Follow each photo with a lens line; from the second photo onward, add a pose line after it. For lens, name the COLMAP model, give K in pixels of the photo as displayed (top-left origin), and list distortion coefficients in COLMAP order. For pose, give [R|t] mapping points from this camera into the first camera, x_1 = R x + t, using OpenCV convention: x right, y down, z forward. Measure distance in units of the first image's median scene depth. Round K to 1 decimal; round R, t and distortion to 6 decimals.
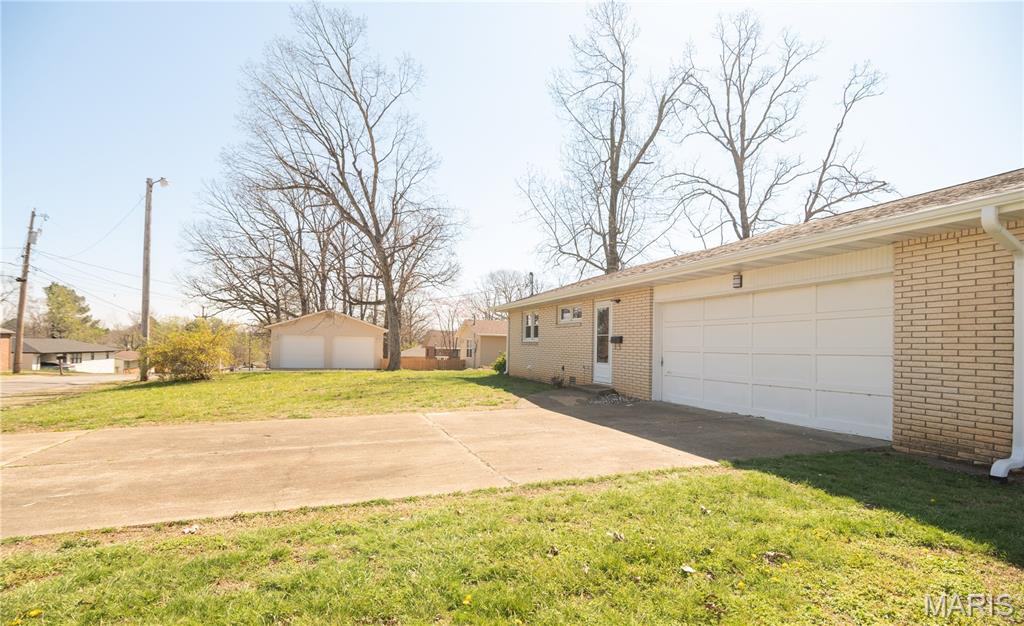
lens RADIAL K [[498.6, 0, 503.8], [0, 498.6, 338.6], [0, 0, 1]] dist [-0.022946, -0.000406]
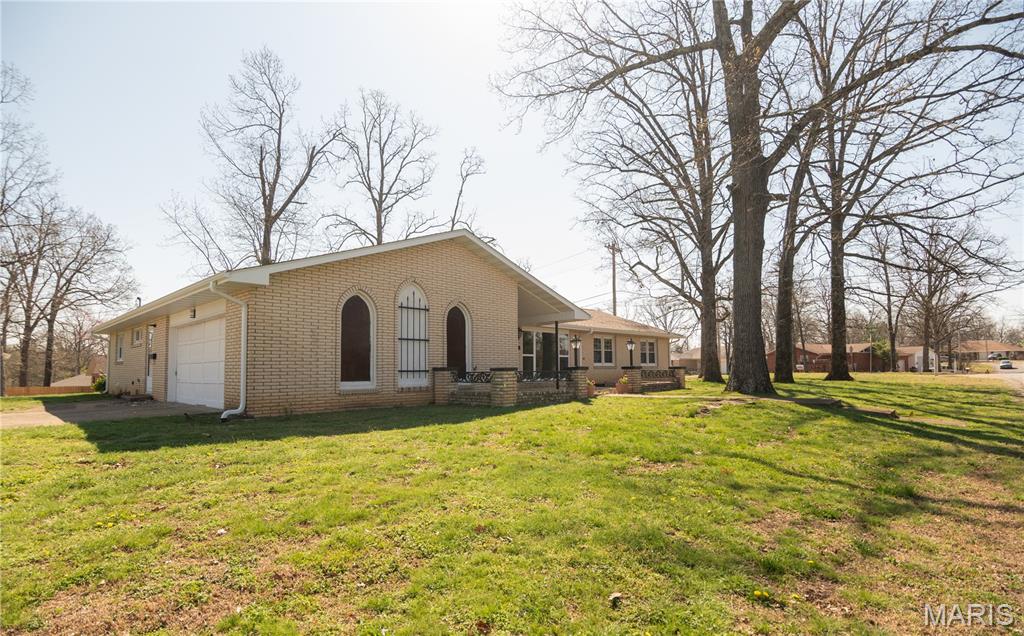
lens RADIAL K [[501.1, 0, 503.1], [0, 501.1, 338.7], [0, 0, 1]] dist [-0.015933, -0.000021]
pose [[0.886402, 0.002057, 0.462911, 0.175028], [0.019330, 0.998953, -0.041452, 0.010955], [-0.462512, 0.045691, 0.885435, -0.210690]]
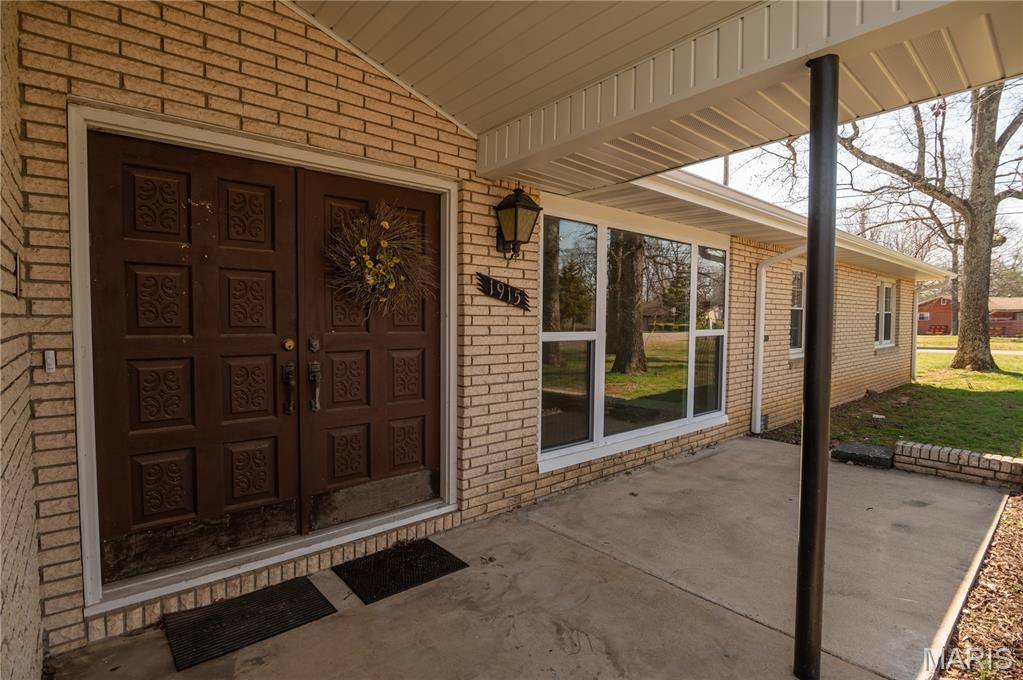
lens RADIAL K [[503.6, 0, 511.5], [0, 503.6, 340.0], [0, 0, 1]] dist [-0.013234, 0.000228]
pose [[0.925437, -0.031723, 0.377572, 0.439556], [0.009595, 0.998132, 0.060343, -0.001787], [-0.378781, -0.052221, 0.924012, 0.233007]]
